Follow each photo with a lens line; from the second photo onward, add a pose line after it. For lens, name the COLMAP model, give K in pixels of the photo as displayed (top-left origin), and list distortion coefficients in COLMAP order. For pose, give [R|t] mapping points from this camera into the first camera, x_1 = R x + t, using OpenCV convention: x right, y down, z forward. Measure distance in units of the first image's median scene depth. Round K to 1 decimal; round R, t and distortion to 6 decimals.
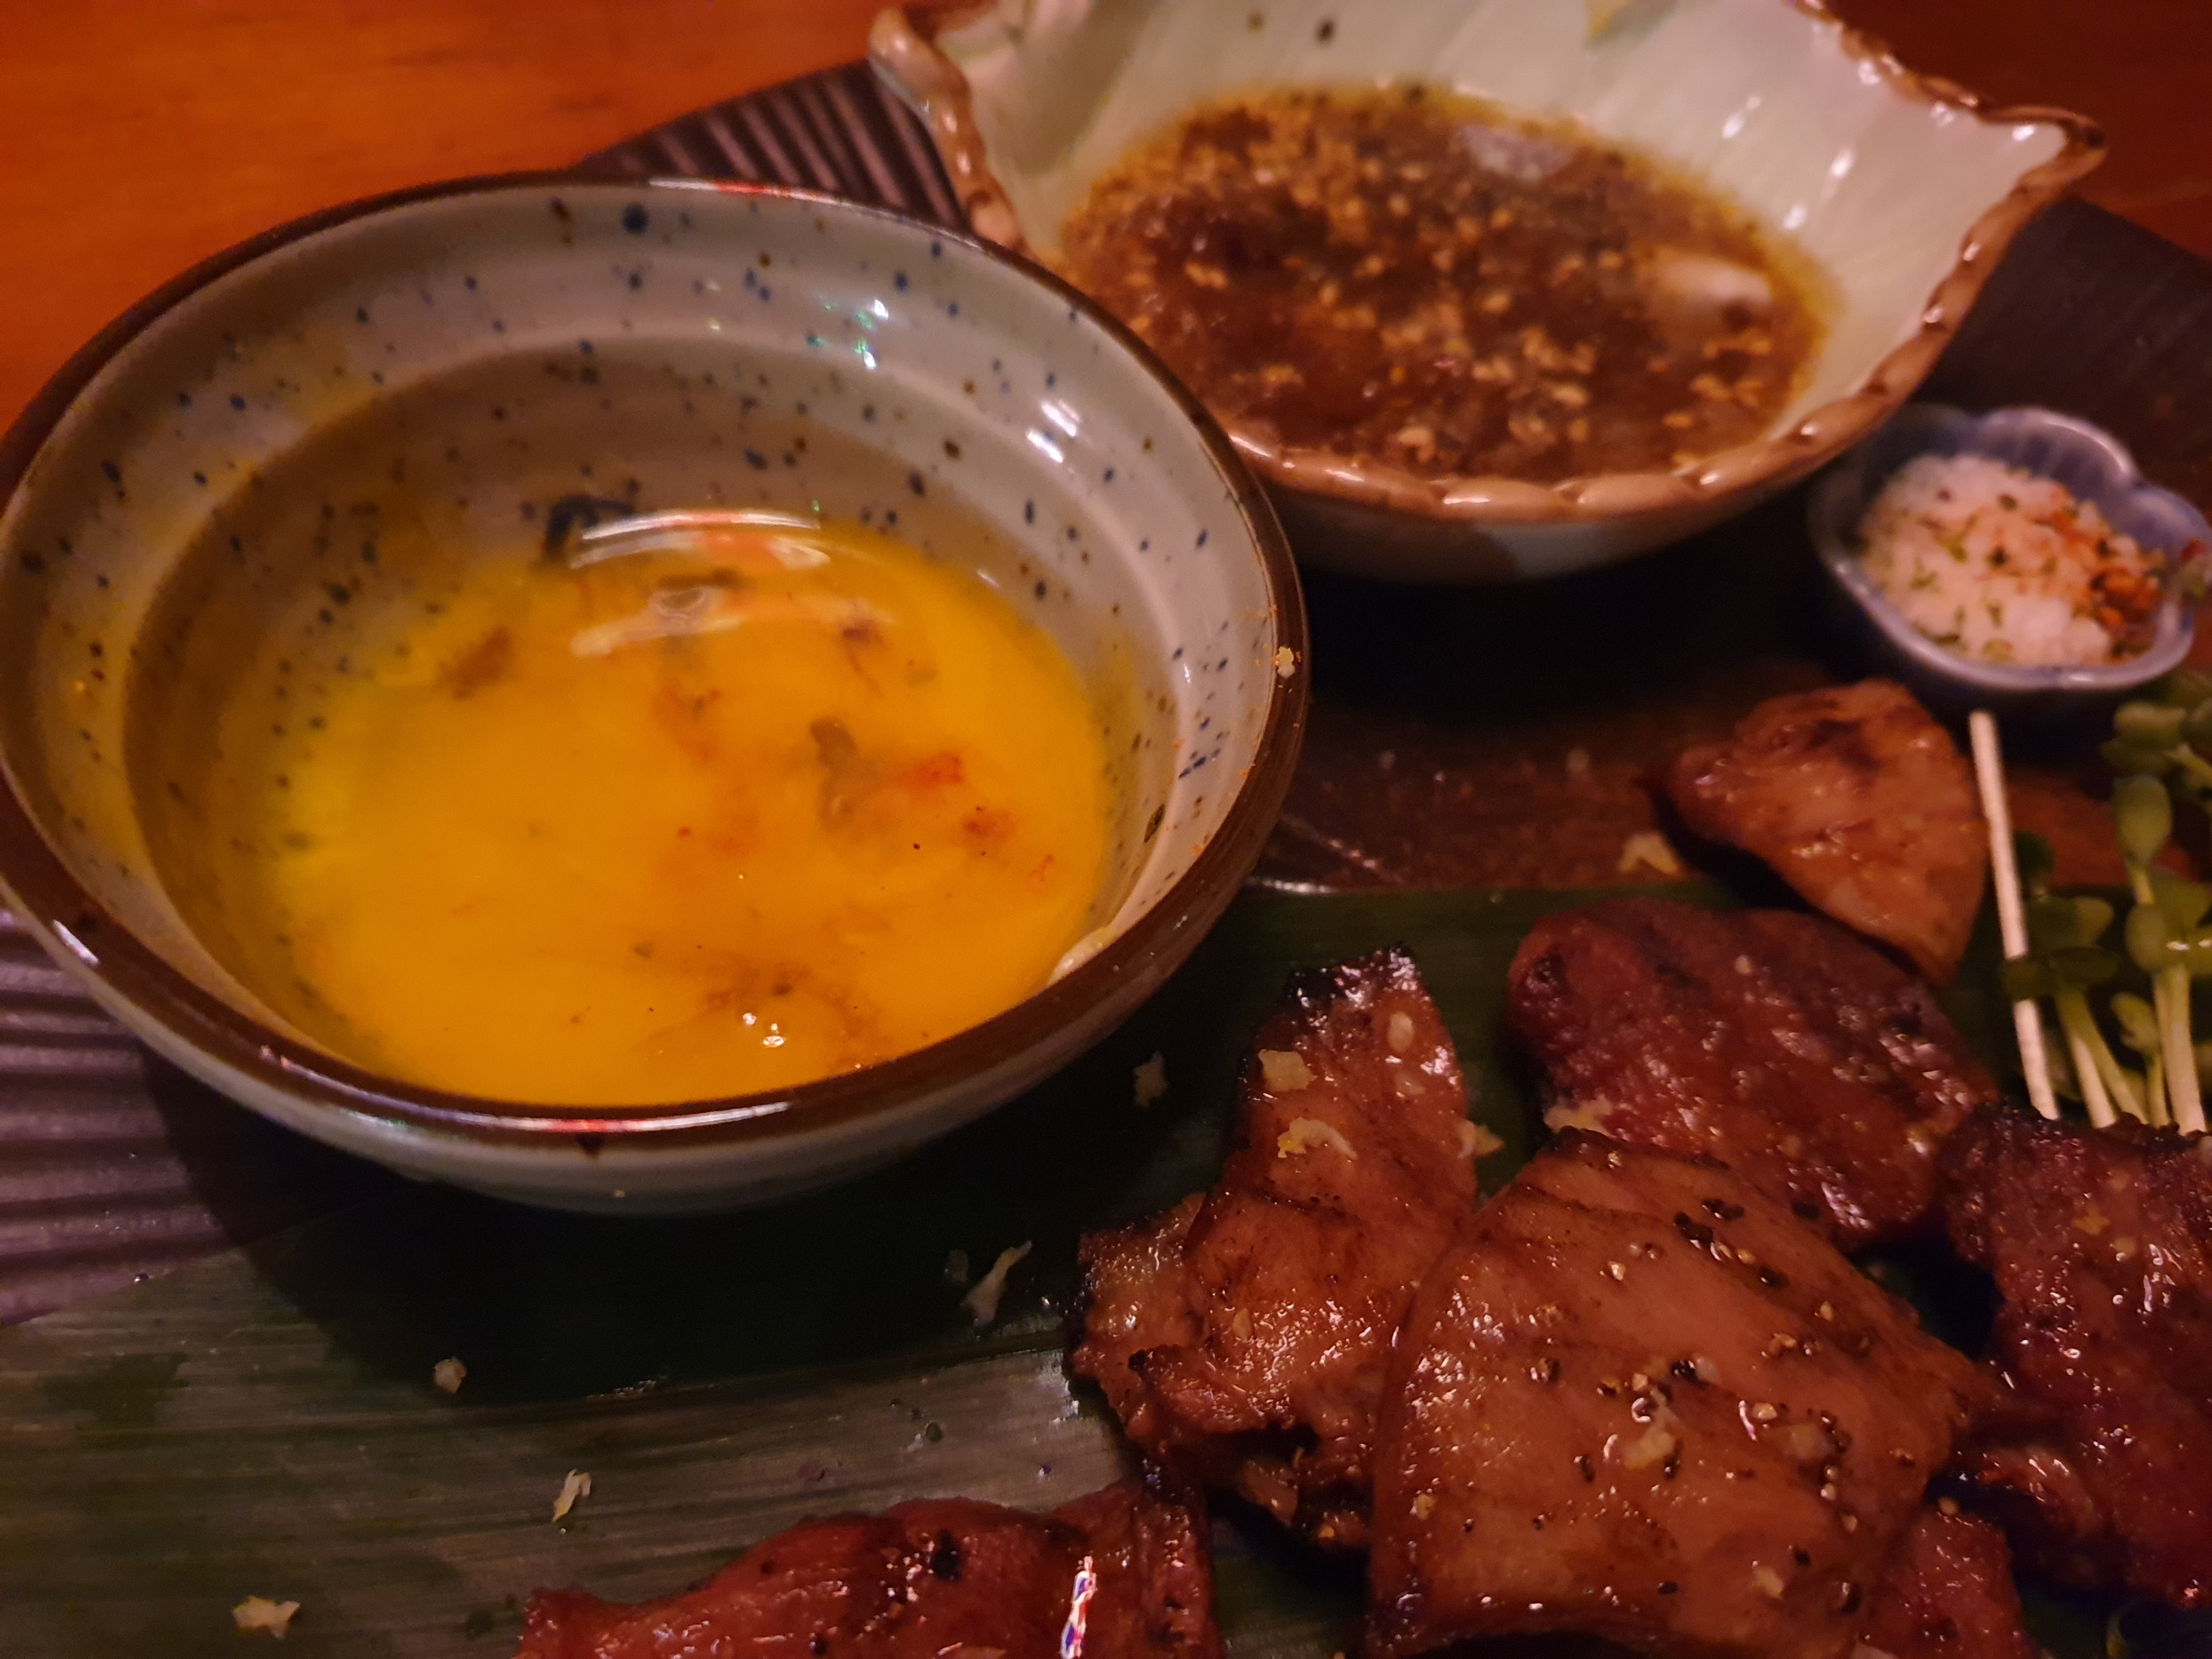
lens RADIAL K [[1725.7, 0, 1128.9], [0, 1725.7, 844.0], [0, 0, 1]] dist [-0.015824, -0.003411]
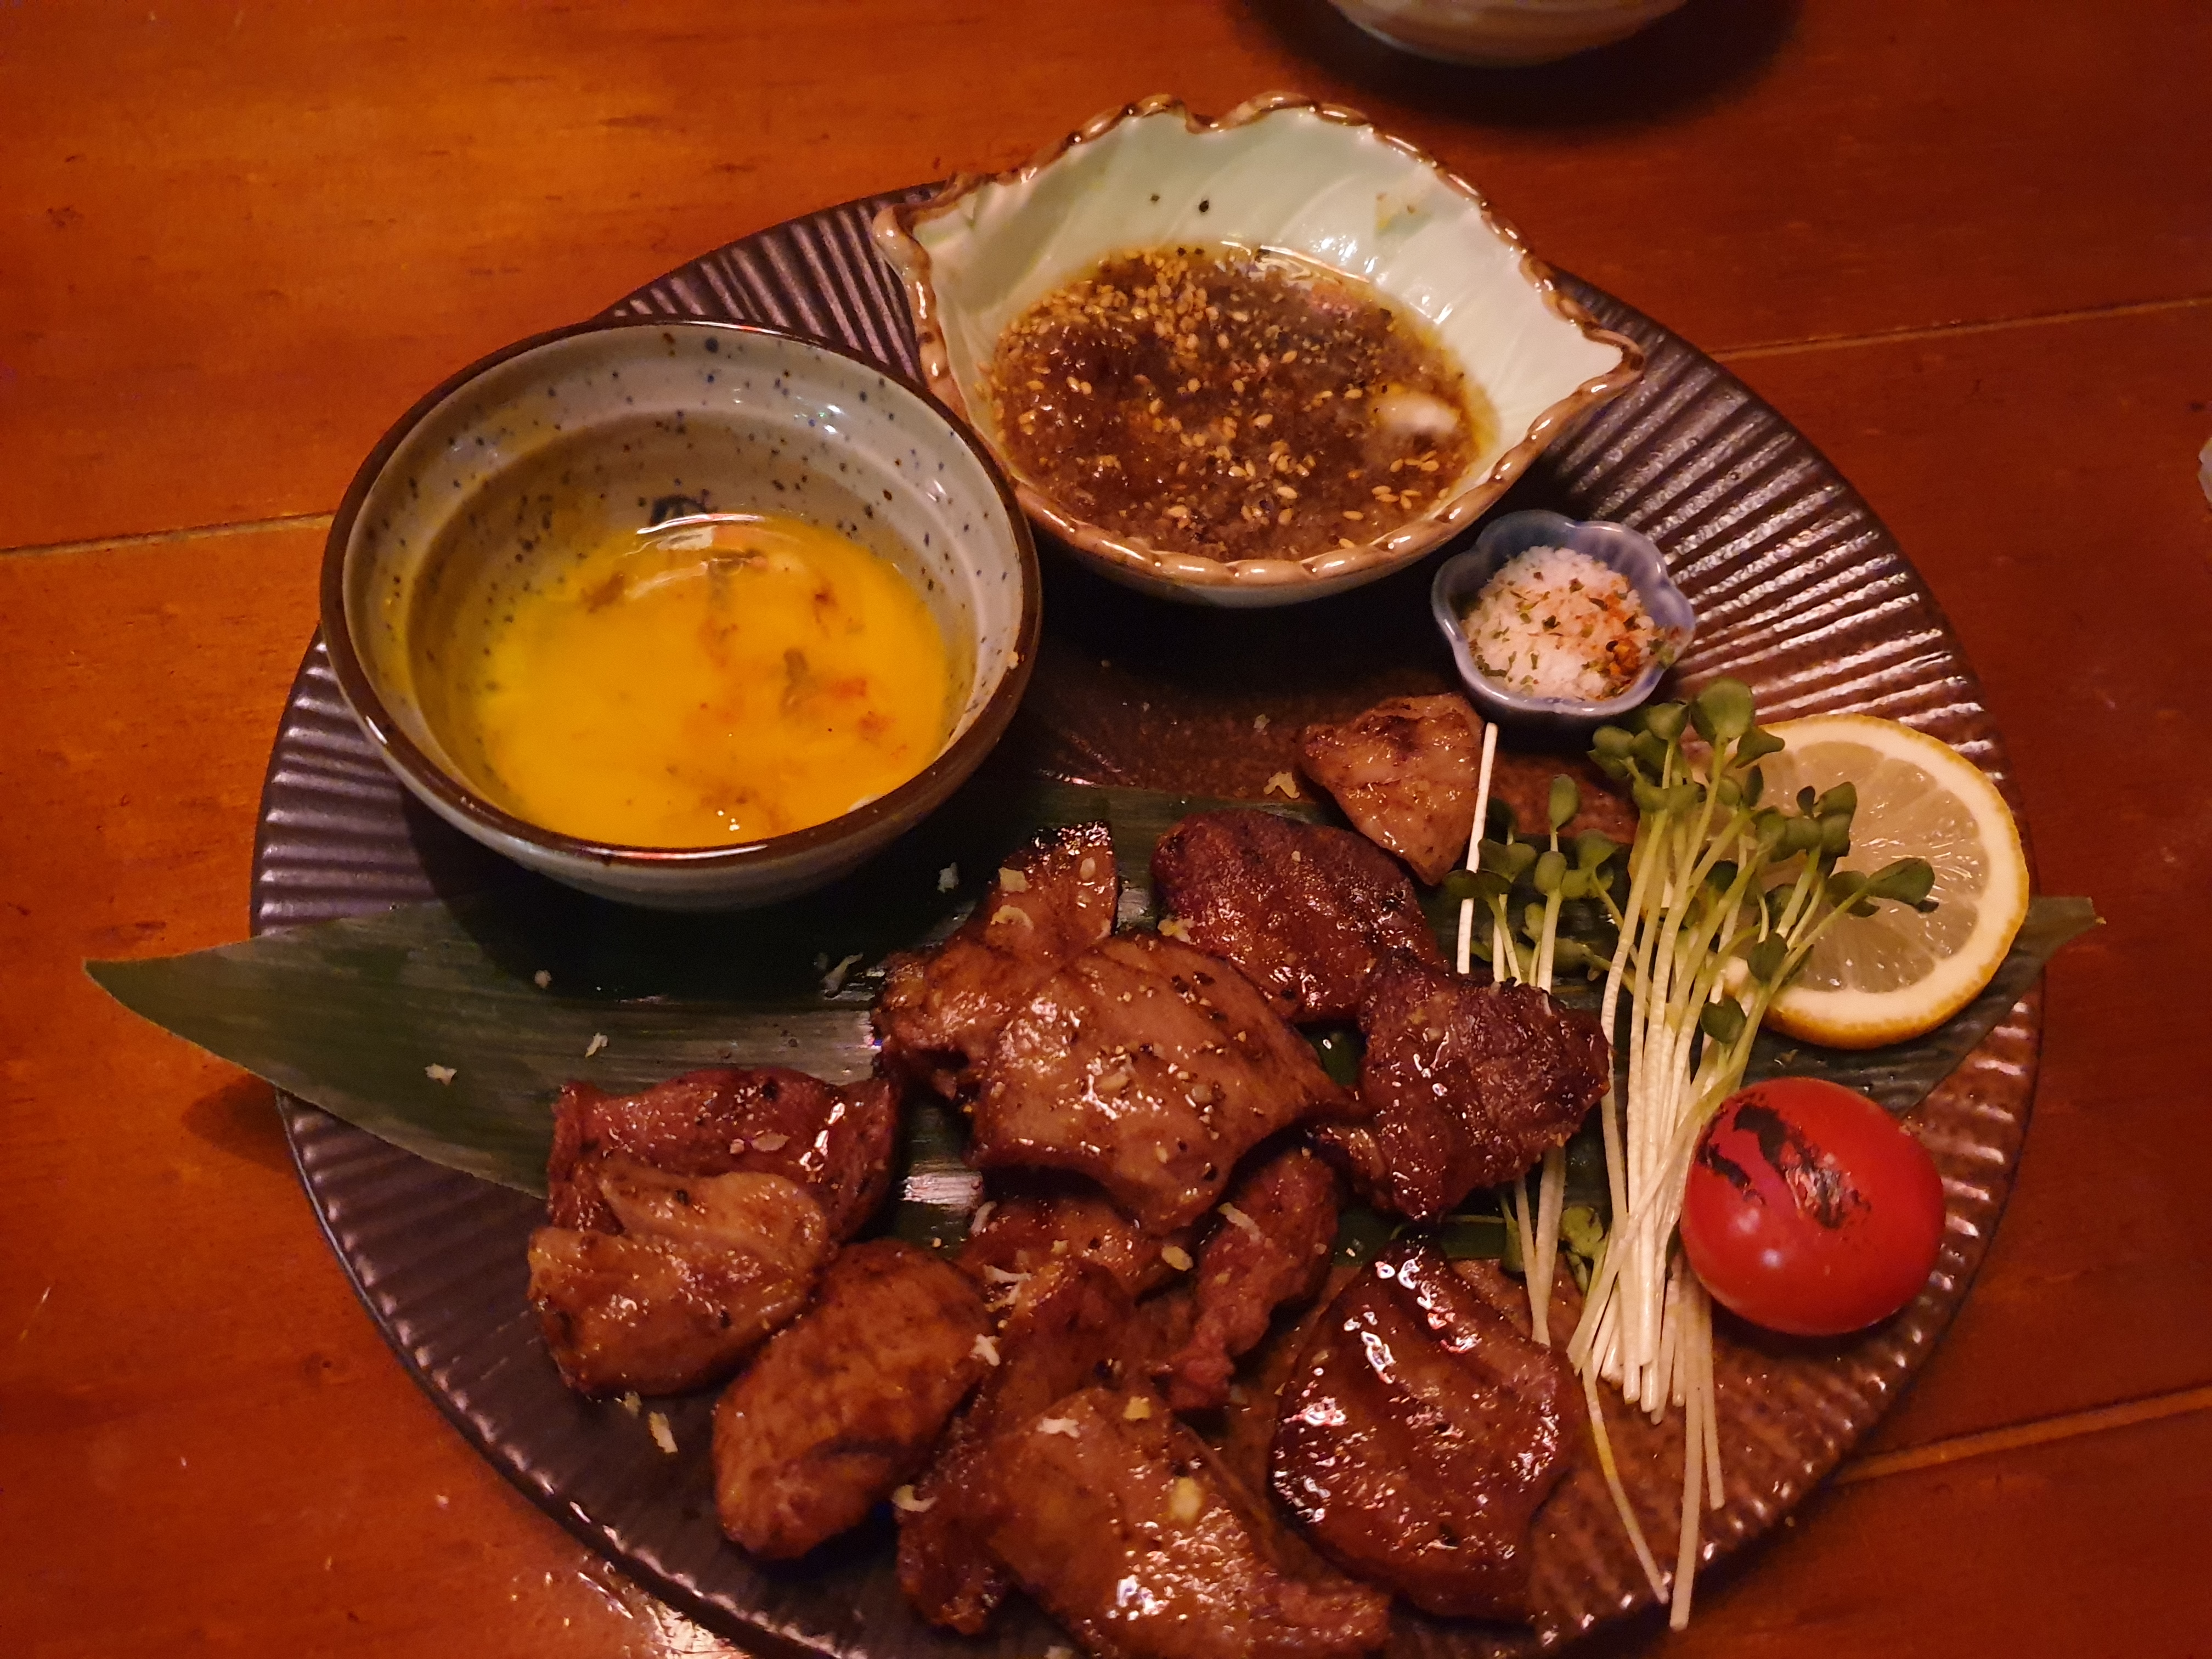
lens RADIAL K [[1686.2, 0, 1140.5], [0, 1686.2, 826.7], [0, 0, 1]] dist [0.158510, -0.445885]
pose [[0.987997, 0.125092, -0.090631, 0.345710], [-0.117429, 0.989397, 0.085461, -0.082844], [0.100360, -0.073792, 0.992211, -0.675822]]
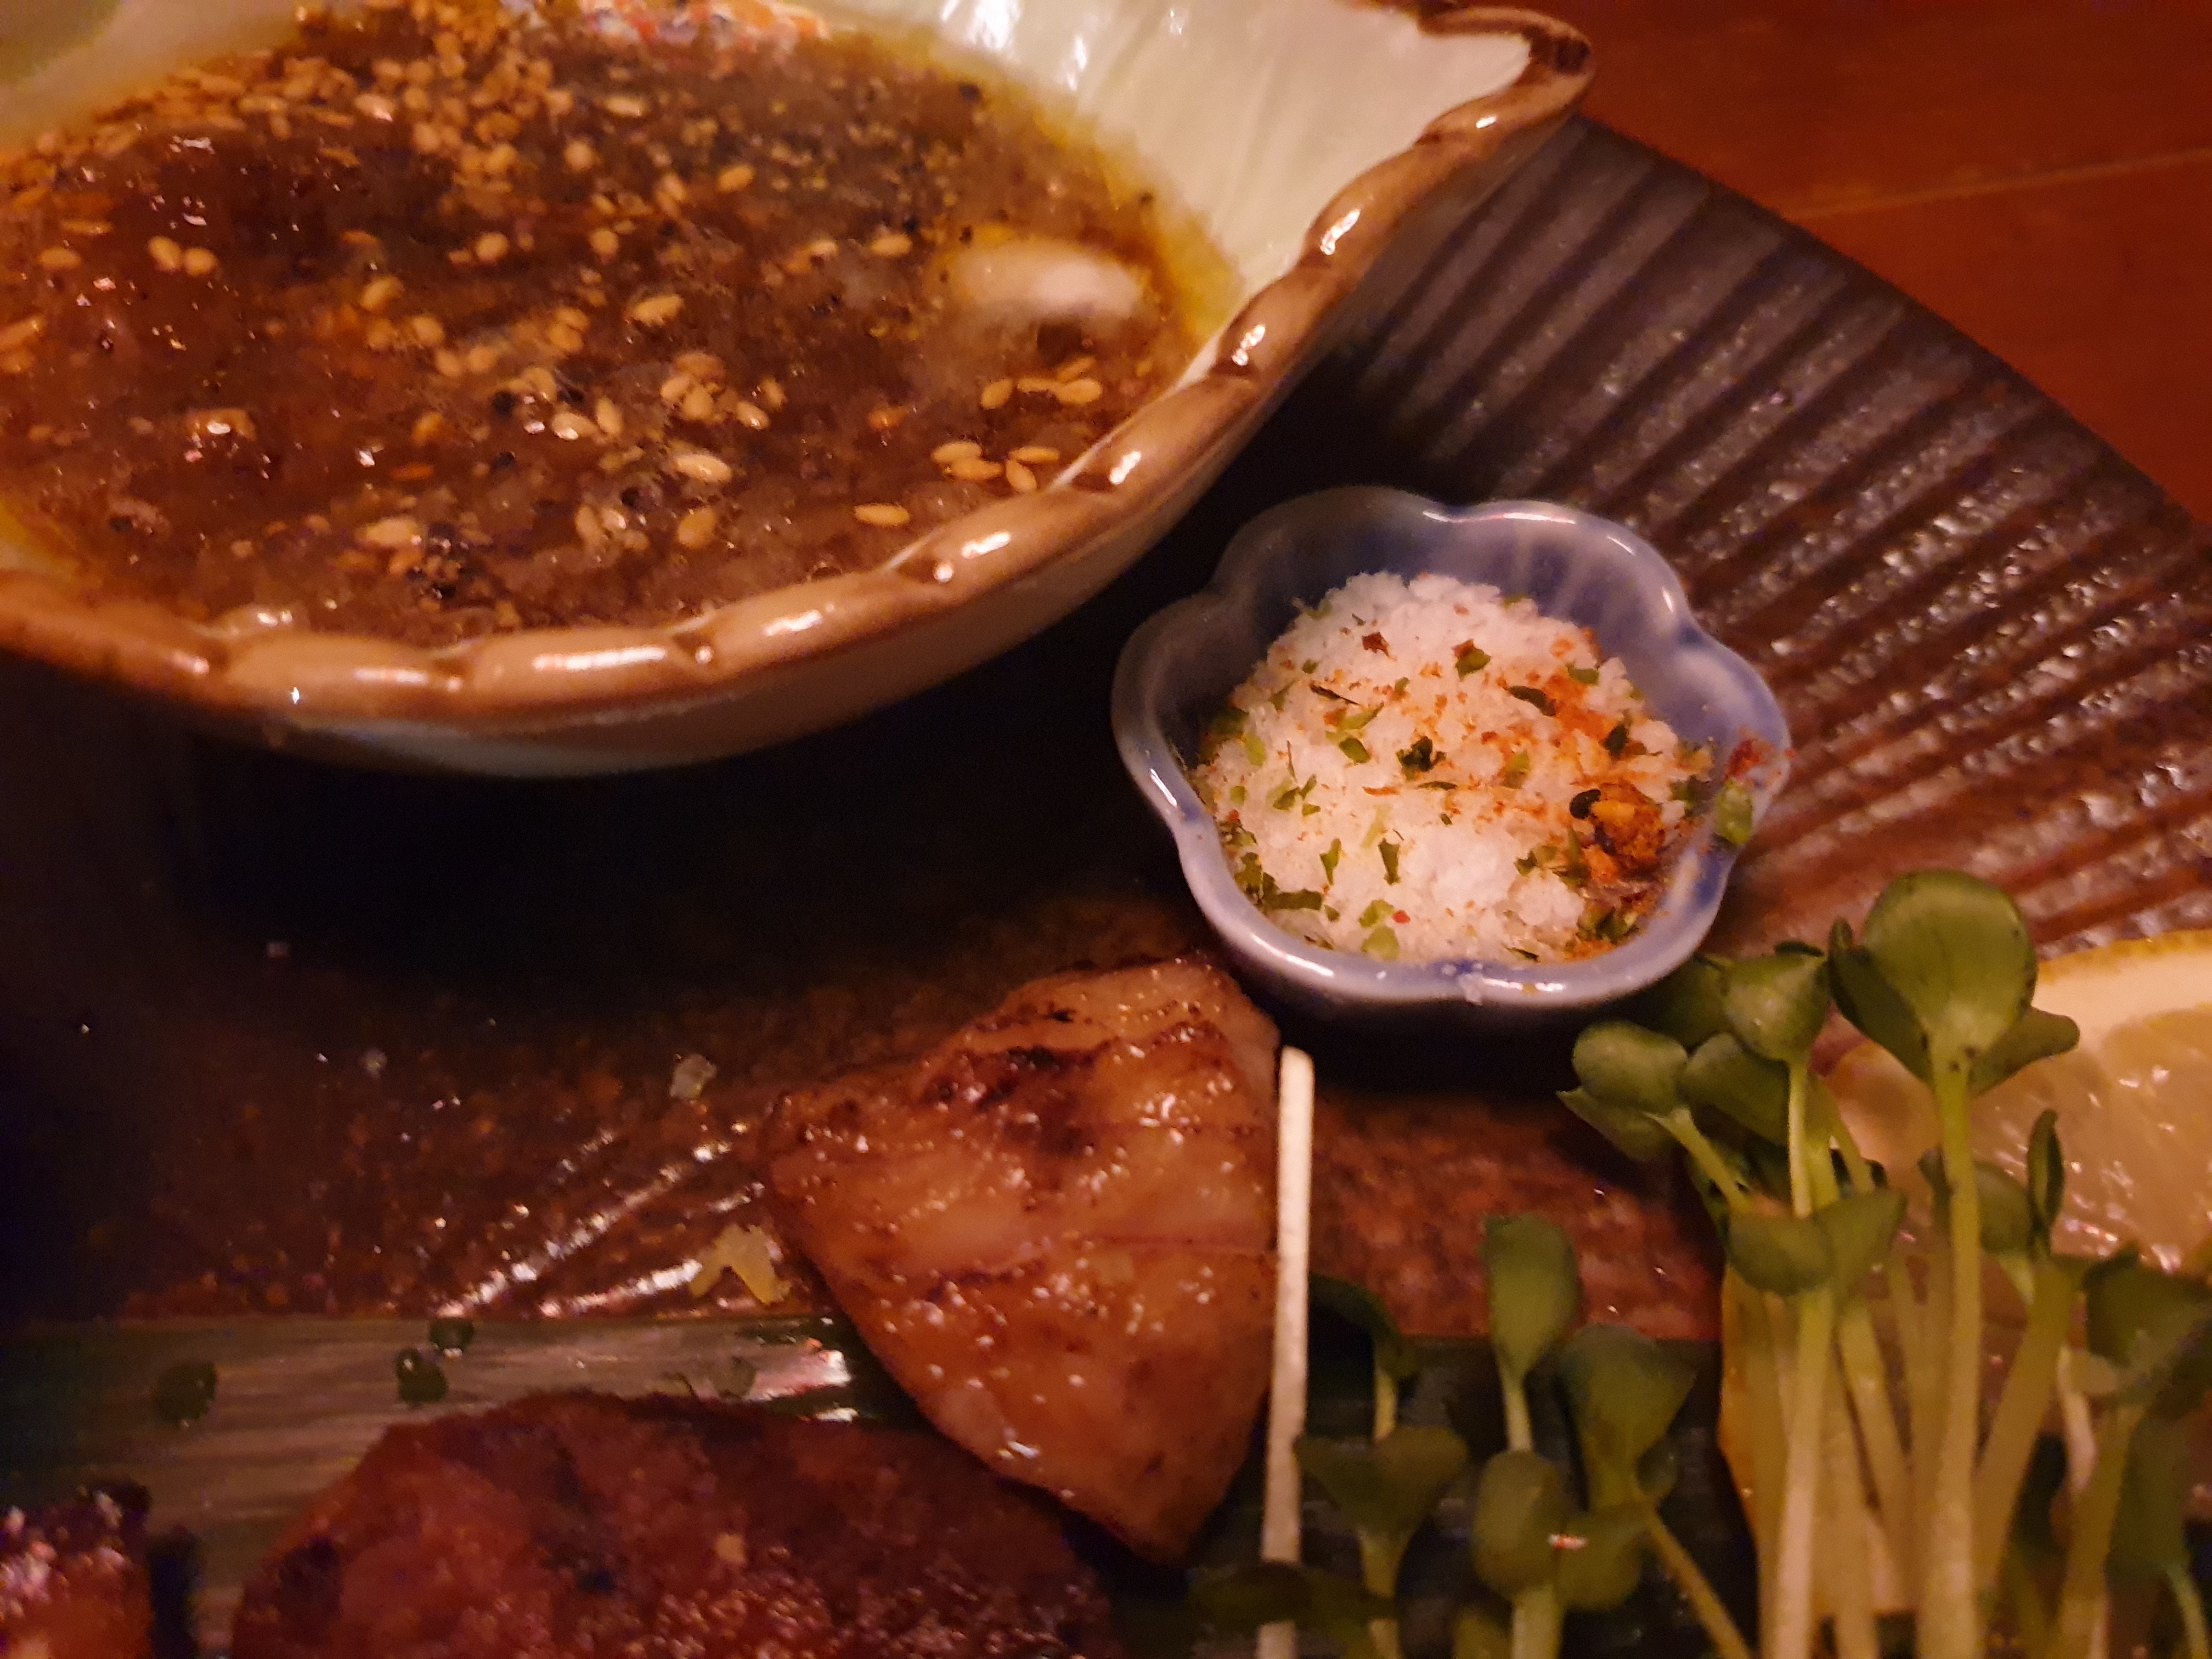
lens RADIAL K [[1802.1, 0, 1098.5], [0, 1802.1, 823.9], [0, 0, 1]] dist [-0.004791, -0.052275]
pose [[0.999171, 0.033992, -0.022387, 0.469648], [-0.034353, 0.999282, -0.015966, -0.149051], [0.021828, 0.016722, 0.999622, 0.428793]]
